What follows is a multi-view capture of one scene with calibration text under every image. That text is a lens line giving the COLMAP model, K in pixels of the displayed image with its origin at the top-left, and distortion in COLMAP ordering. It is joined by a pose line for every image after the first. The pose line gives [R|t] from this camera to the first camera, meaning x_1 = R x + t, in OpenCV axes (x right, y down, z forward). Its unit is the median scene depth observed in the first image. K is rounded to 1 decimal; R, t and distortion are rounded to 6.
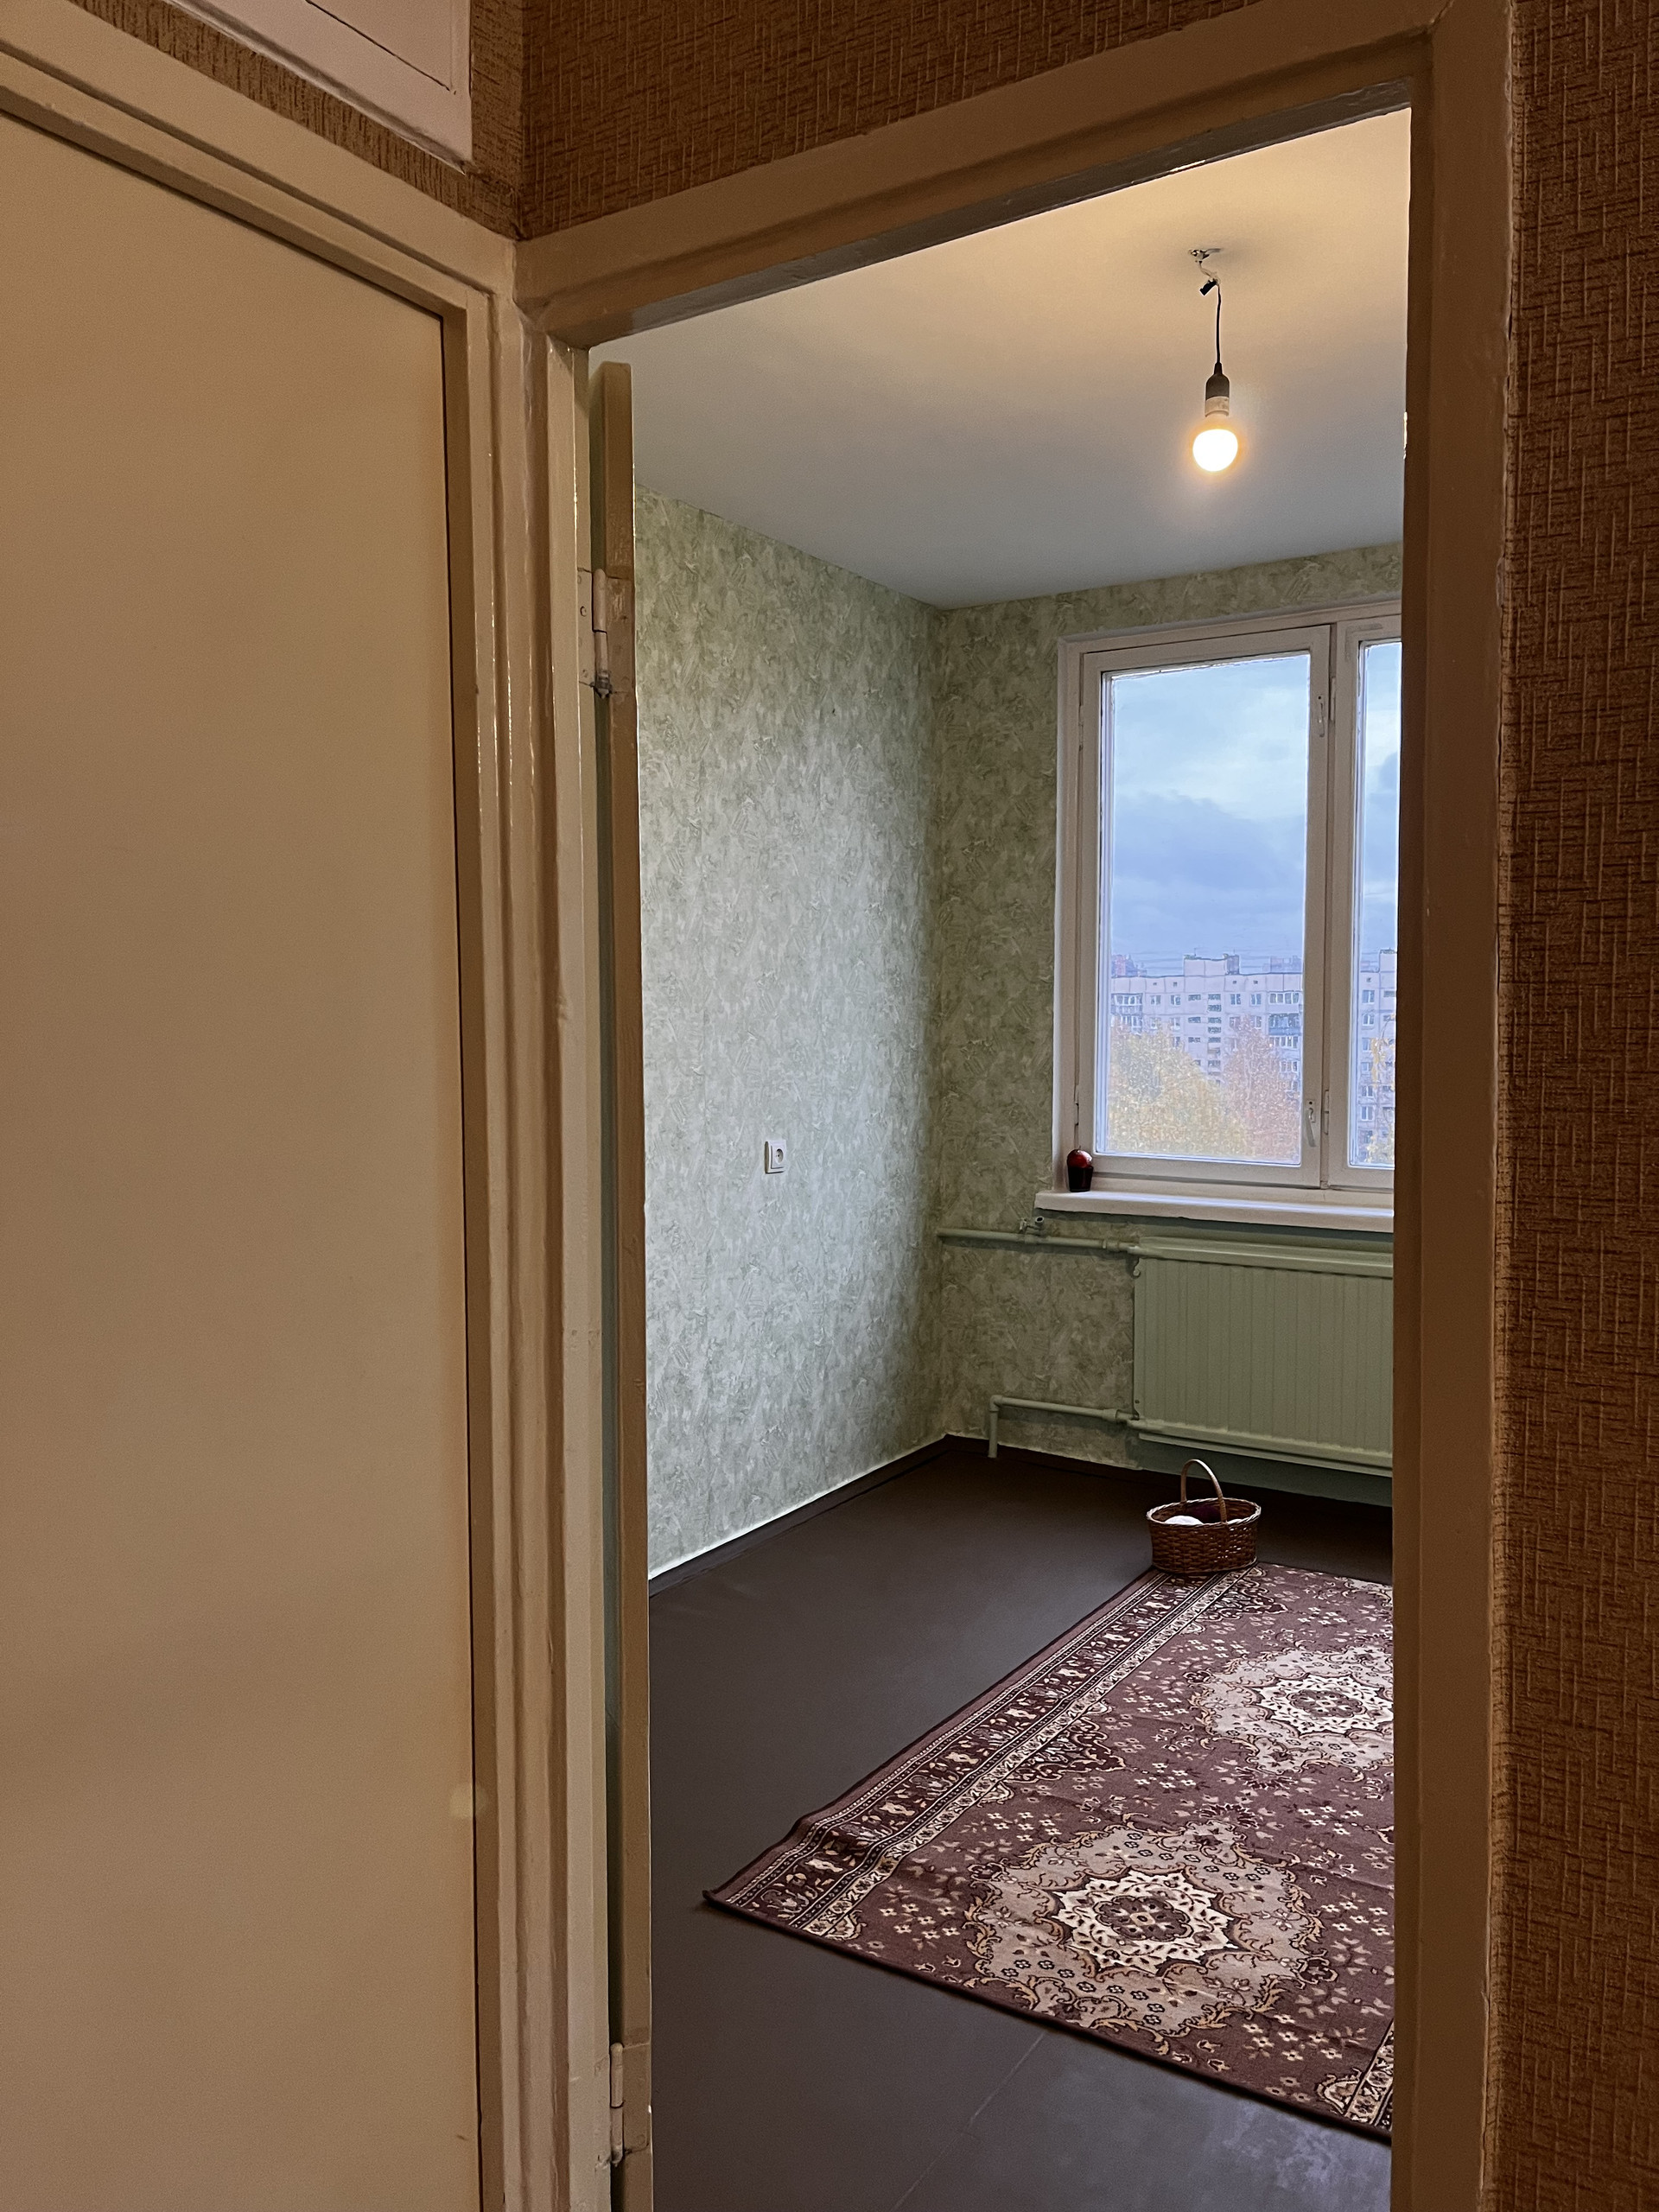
lens RADIAL K [[1661.7, 0, 858.2], [0, 1661.7, 1121.1], [0, 0, 1]] dist [0.079120, -0.100808]
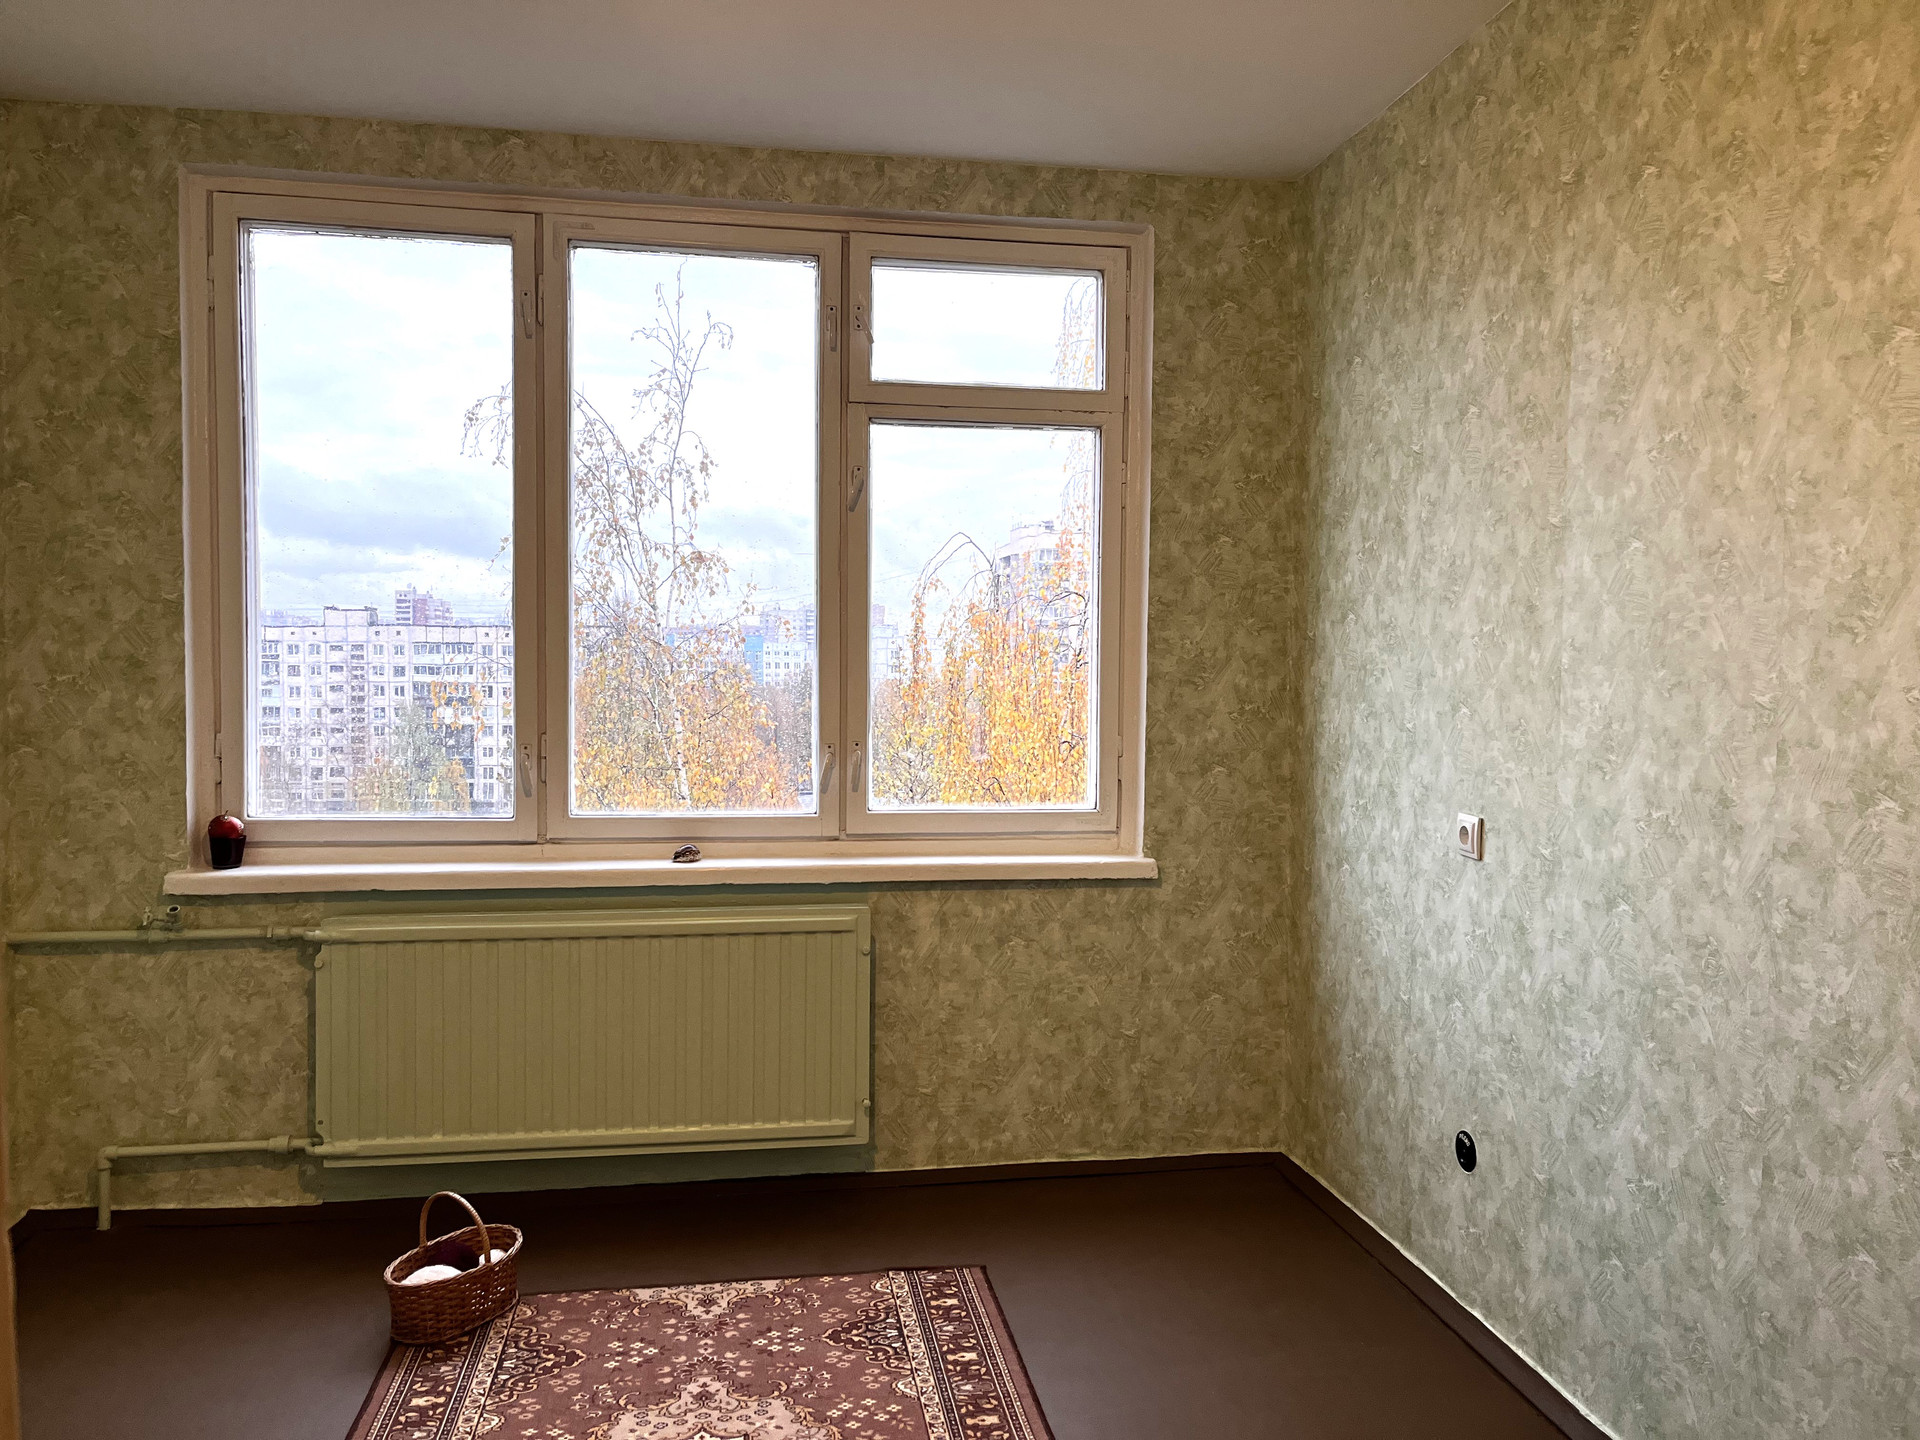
lens RADIAL K [[1424.5, 0, 960.0], [0, 1424.5, 720.0], [0, 0, 1]] dist [0.078347, -0.115313]
pose [[0.748107, -0.020142, 0.663272, -0.059493], [0.033404, 0.999415, -0.007327, -0.011298], [-0.662736, 0.027638, 0.748343, 0.258419]]
